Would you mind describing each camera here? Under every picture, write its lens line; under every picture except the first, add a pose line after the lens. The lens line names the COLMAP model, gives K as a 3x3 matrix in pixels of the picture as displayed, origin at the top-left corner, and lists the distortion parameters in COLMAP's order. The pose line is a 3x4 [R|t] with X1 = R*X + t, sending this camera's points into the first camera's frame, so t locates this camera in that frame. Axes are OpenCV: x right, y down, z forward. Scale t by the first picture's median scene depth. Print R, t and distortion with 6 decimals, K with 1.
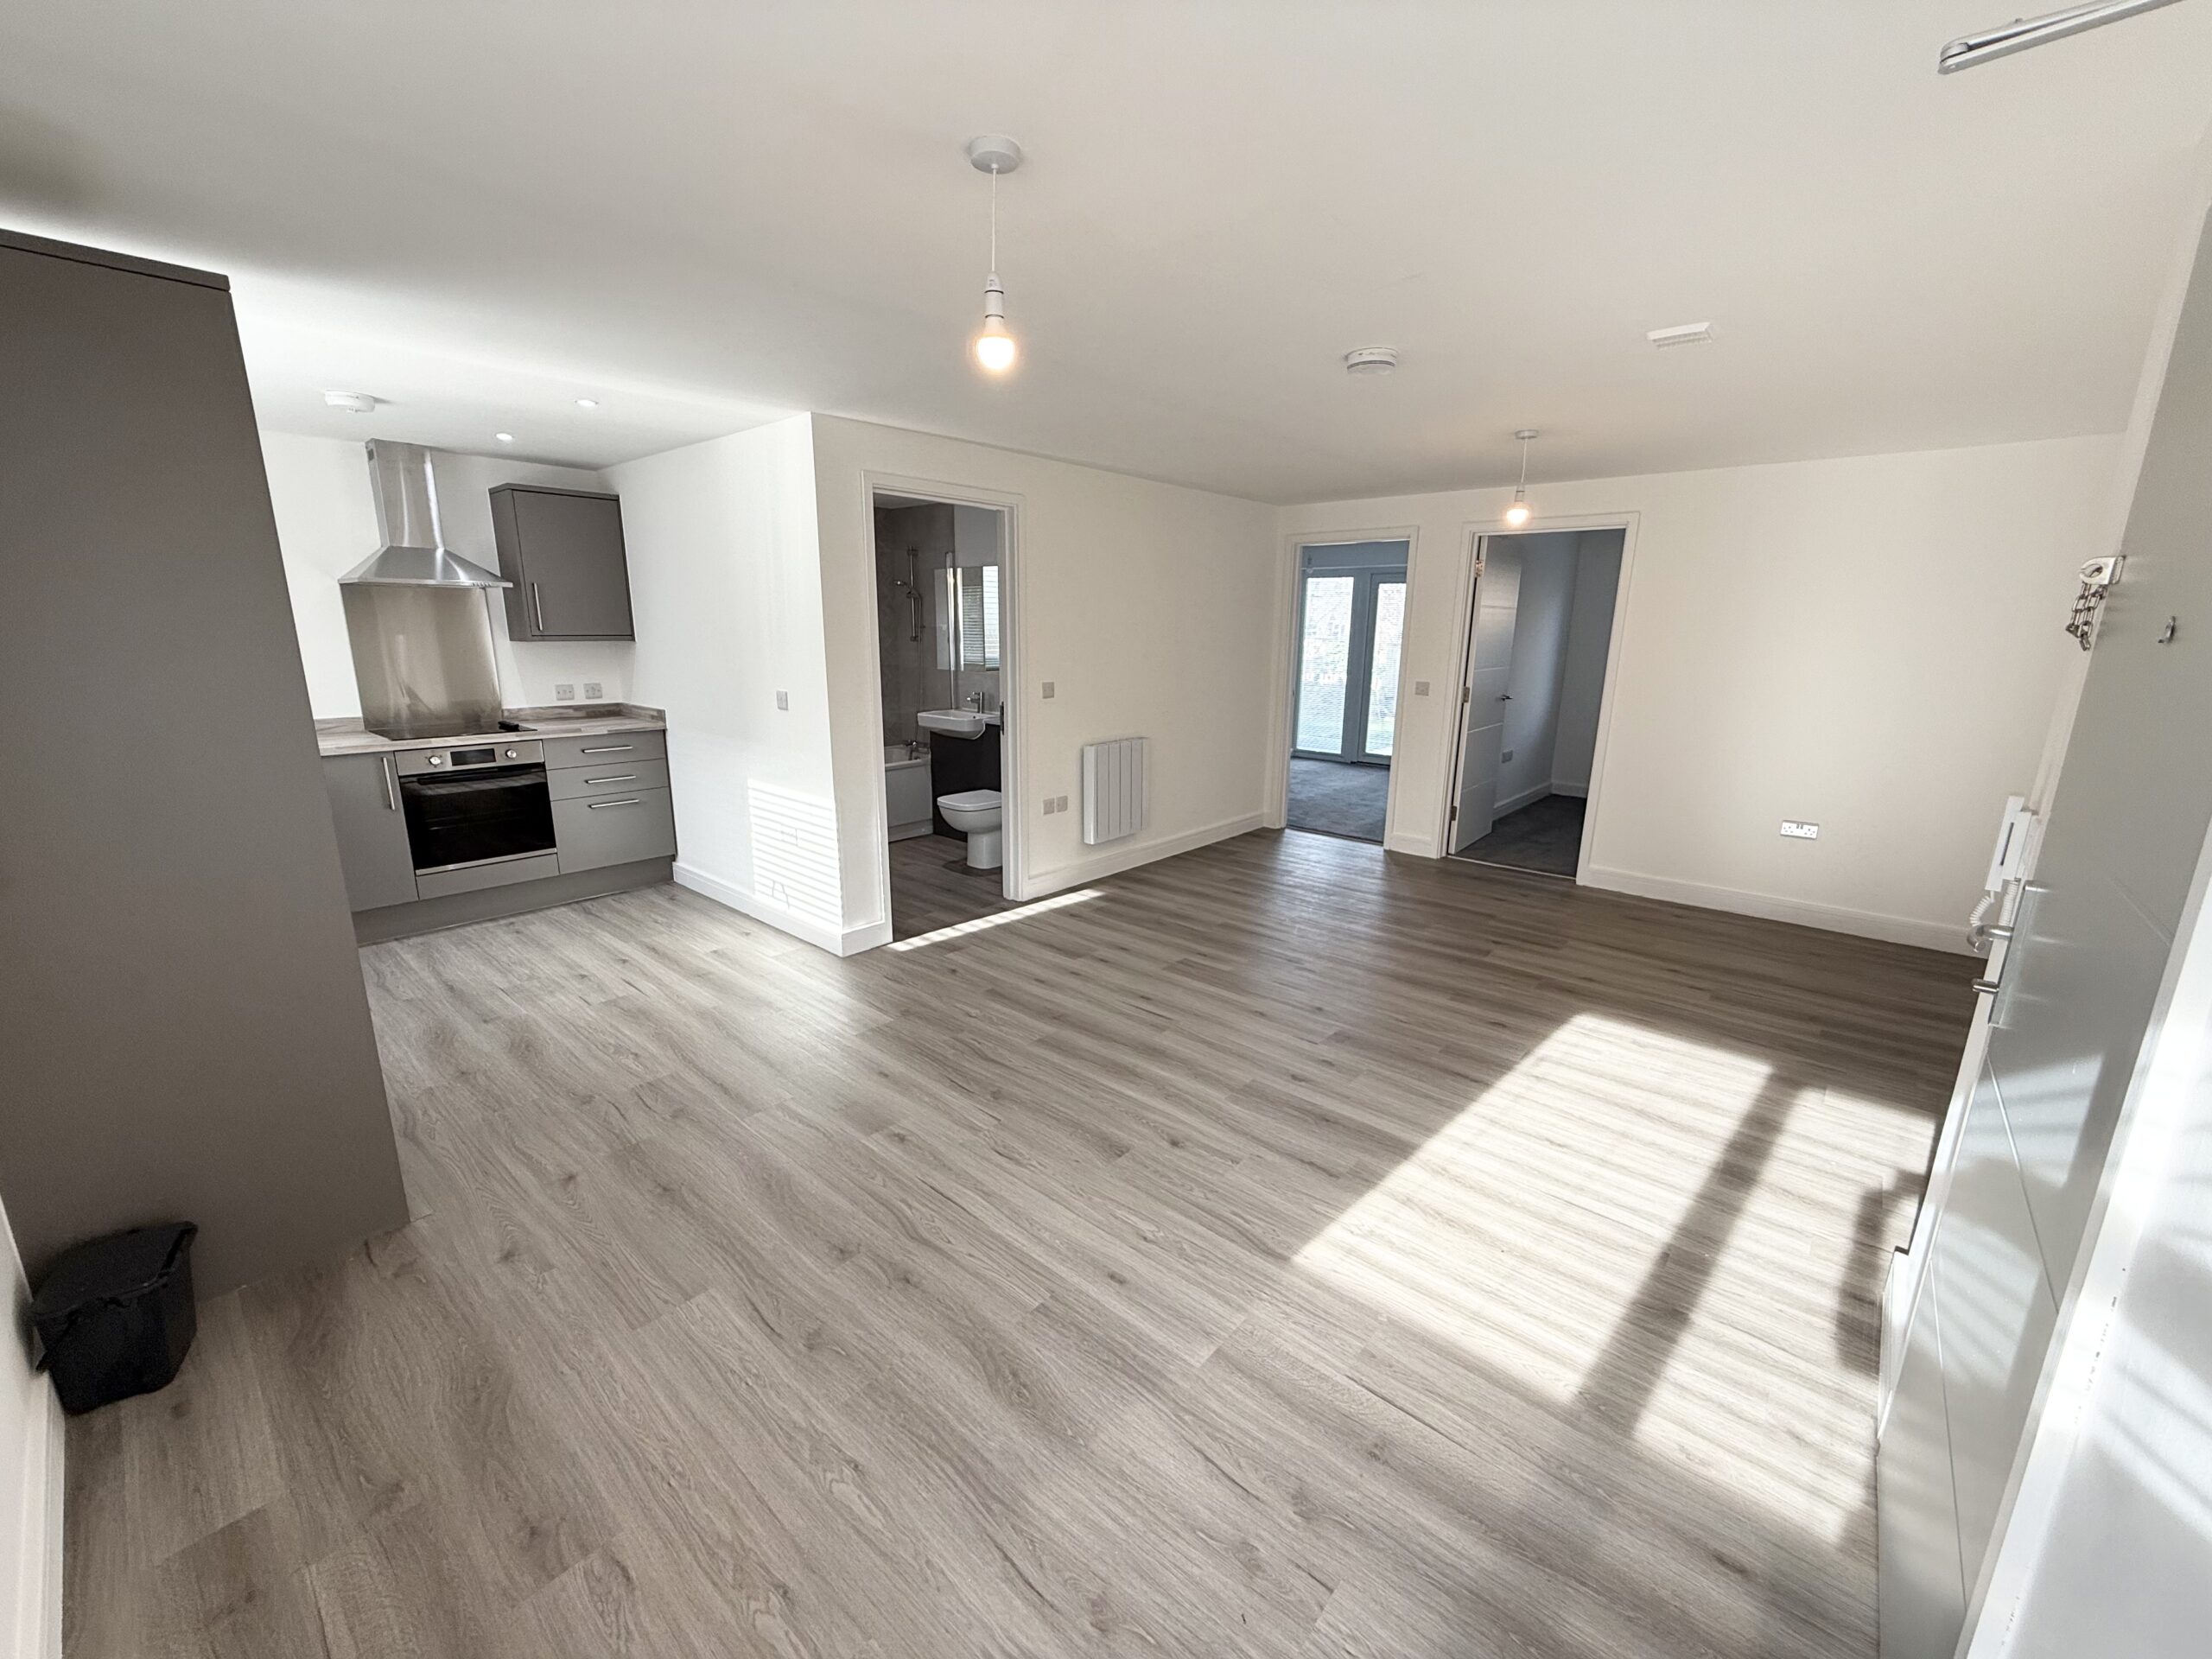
lens RADIAL K [[879.7, 0, 1096.5], [0, 879.7, 833.5], [0, 0, 1]] dist [-0.000183, -0.000027]
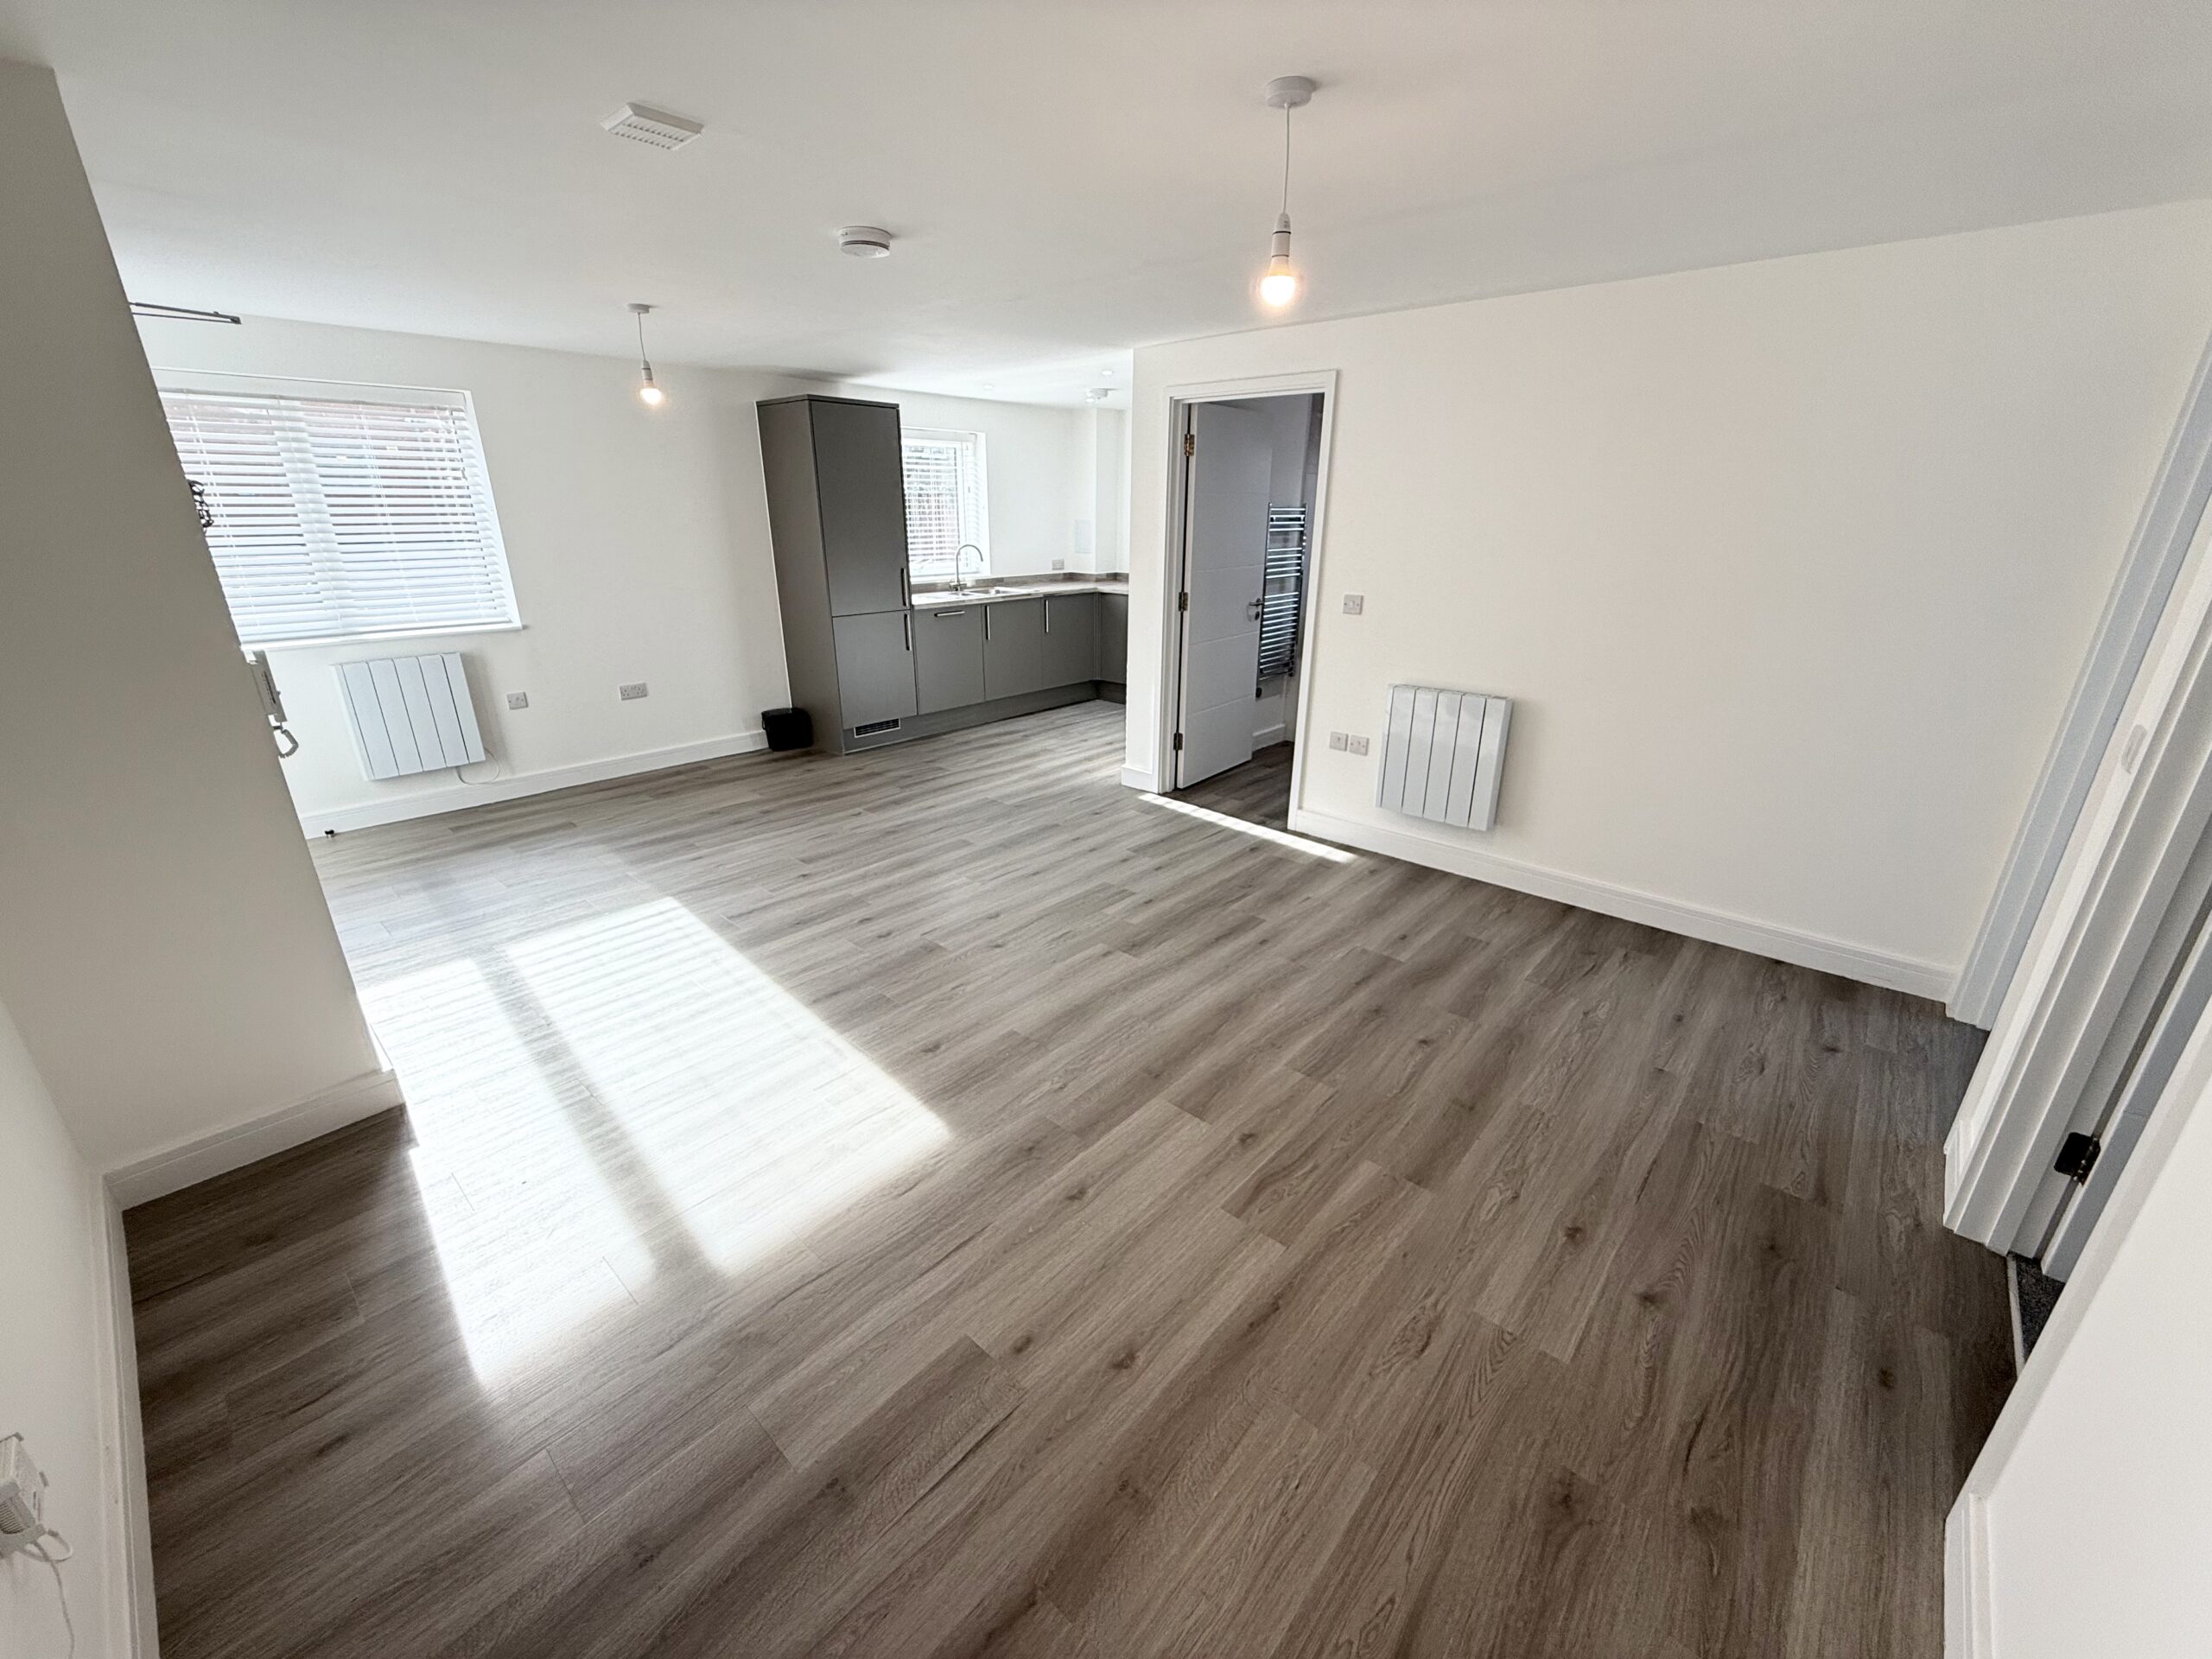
lens RADIAL K [[879.7, 0, 1098.6], [0, 879.7, 826.5], [0, 0, 1]] dist [-0.000183, -0.000027]
pose [[-0.004156, 0.333020, -0.942911, 0.964485], [-0.239121, 0.915233, 0.324299, -0.217425], [0.970981, 0.226817, 0.075828, 0.882407]]
